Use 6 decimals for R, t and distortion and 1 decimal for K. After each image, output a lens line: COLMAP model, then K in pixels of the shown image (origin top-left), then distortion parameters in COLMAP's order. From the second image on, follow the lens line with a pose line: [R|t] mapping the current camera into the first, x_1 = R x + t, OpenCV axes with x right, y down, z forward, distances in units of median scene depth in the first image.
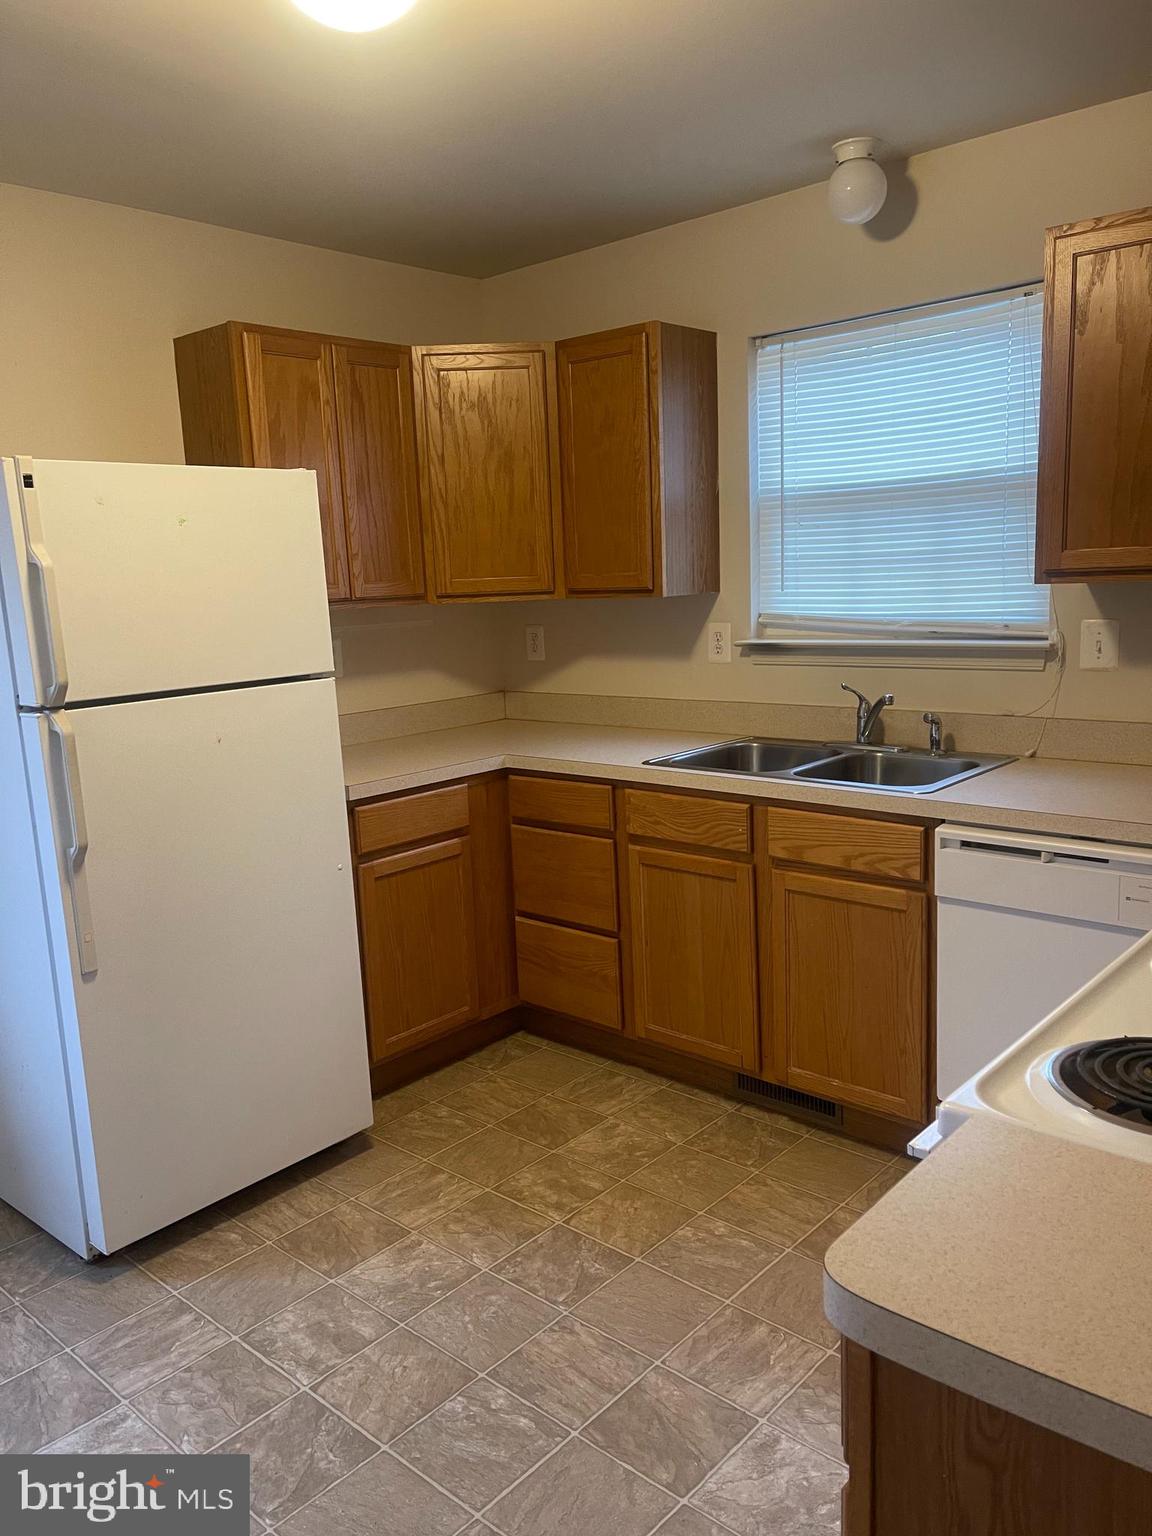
lens RADIAL K [[1155.0, 0, 505.3], [0, 1155.0, 774.1], [0, 0, 1]] dist [0.214656, -0.192979]
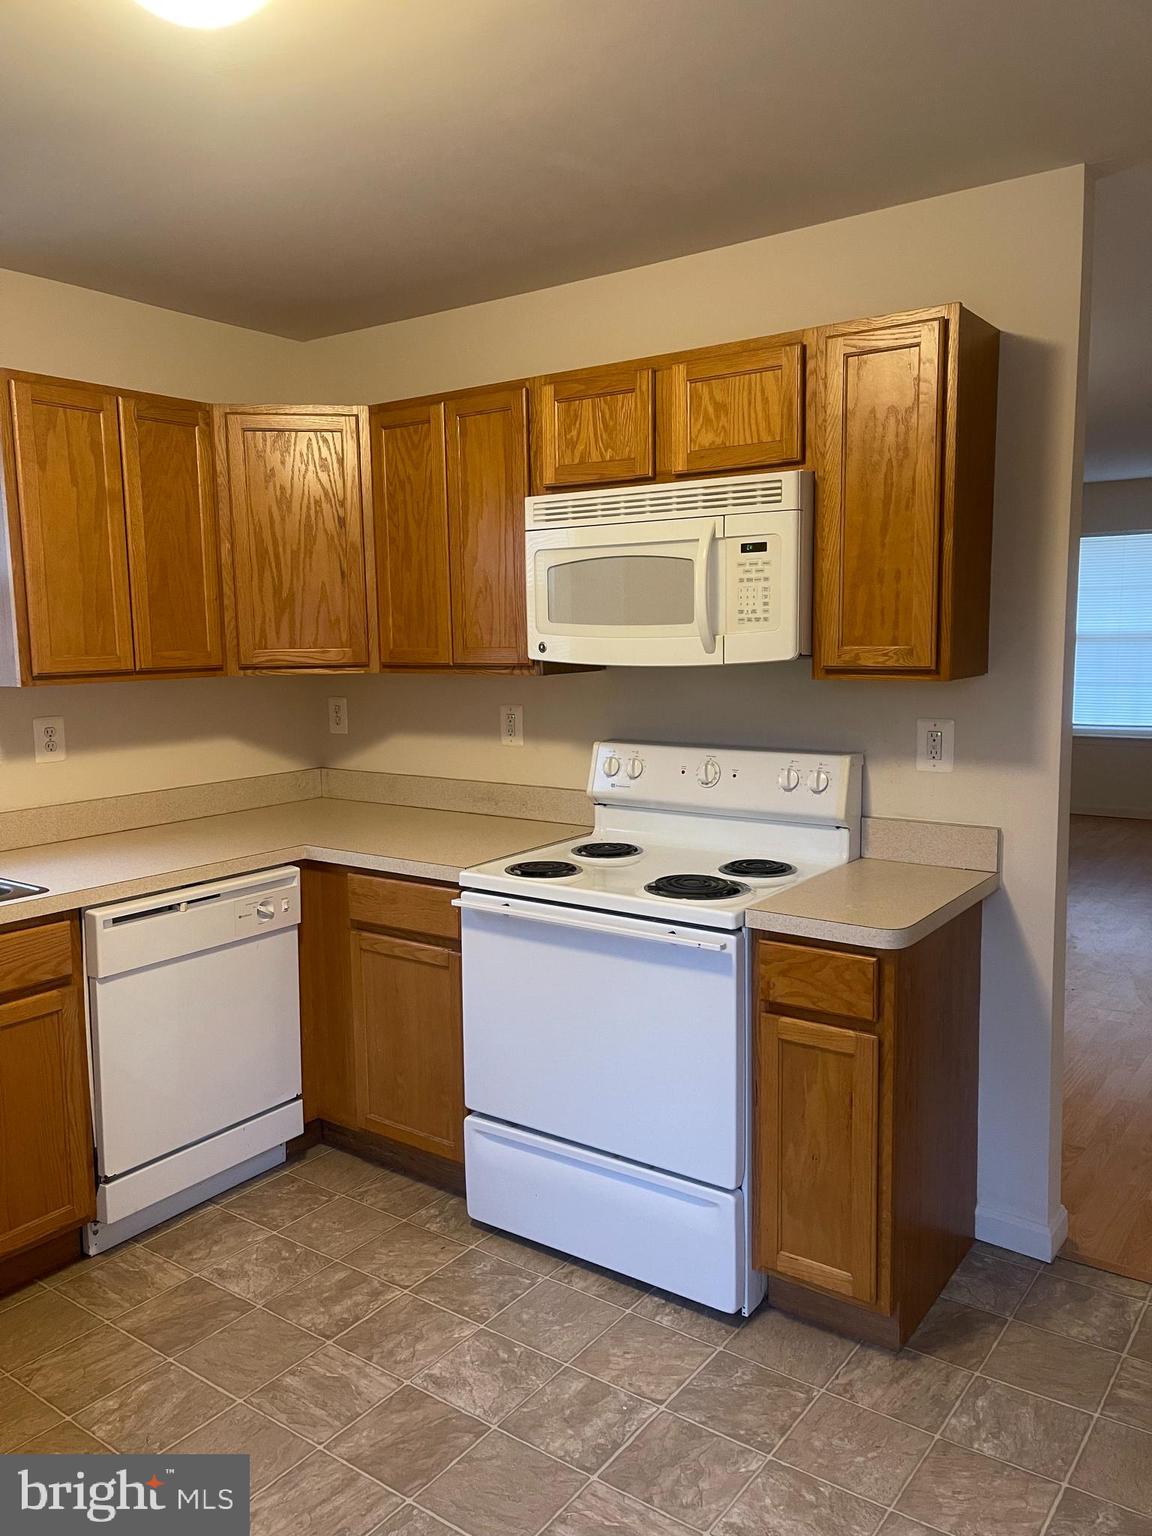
lens RADIAL K [[1175.7, 0, 576.0], [0, 1175.7, 768.0], [0, 0, 1]] dist [0.080472, -0.090620]
pose [[-0.135281, -0.055469, 0.989253, -0.938120], [0.197369, 0.976913, 0.081767, -0.105759], [-0.970950, 0.206310, -0.121210, 0.888462]]
